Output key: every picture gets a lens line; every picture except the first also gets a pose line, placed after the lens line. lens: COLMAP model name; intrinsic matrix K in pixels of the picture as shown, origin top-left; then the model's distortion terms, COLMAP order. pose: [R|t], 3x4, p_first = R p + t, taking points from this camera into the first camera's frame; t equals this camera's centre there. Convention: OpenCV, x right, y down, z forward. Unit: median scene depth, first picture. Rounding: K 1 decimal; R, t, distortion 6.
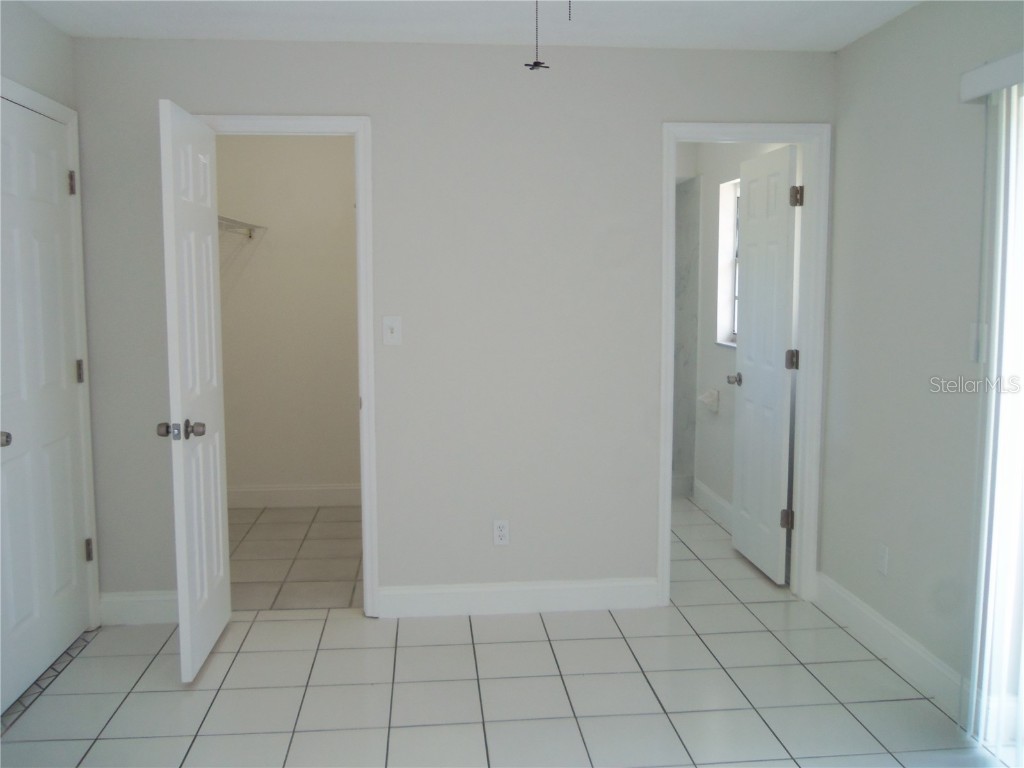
lens RADIAL K [[862.4, 0, 503.7], [0, 862.4, 366.4], [0, 0, 1]] dist [-0.029439, 0.051118]
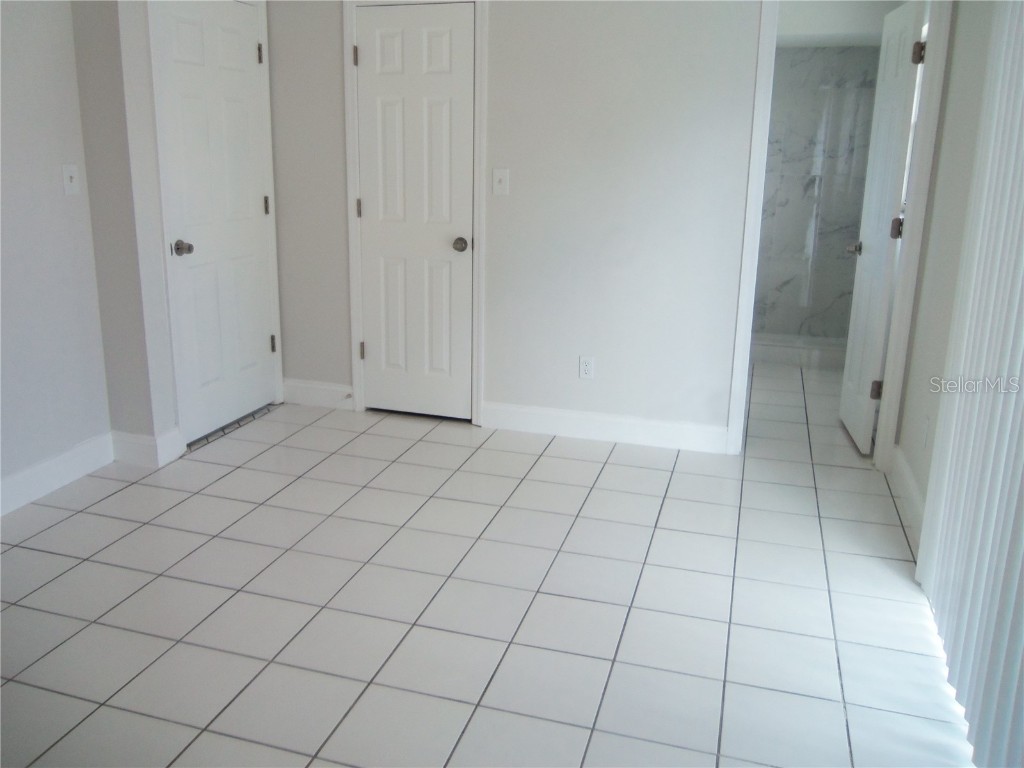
lens RADIAL K [[862.4, 0, 503.7], [0, 862.4, 366.4], [0, 0, 1]] dist [-0.029439, 0.051118]
pose [[0.926312, 0.111730, -0.359810, 0.298156], [-0.057213, 0.985655, 0.158778, 0.017333], [0.372389, -0.126492, 0.919416, -0.079716]]
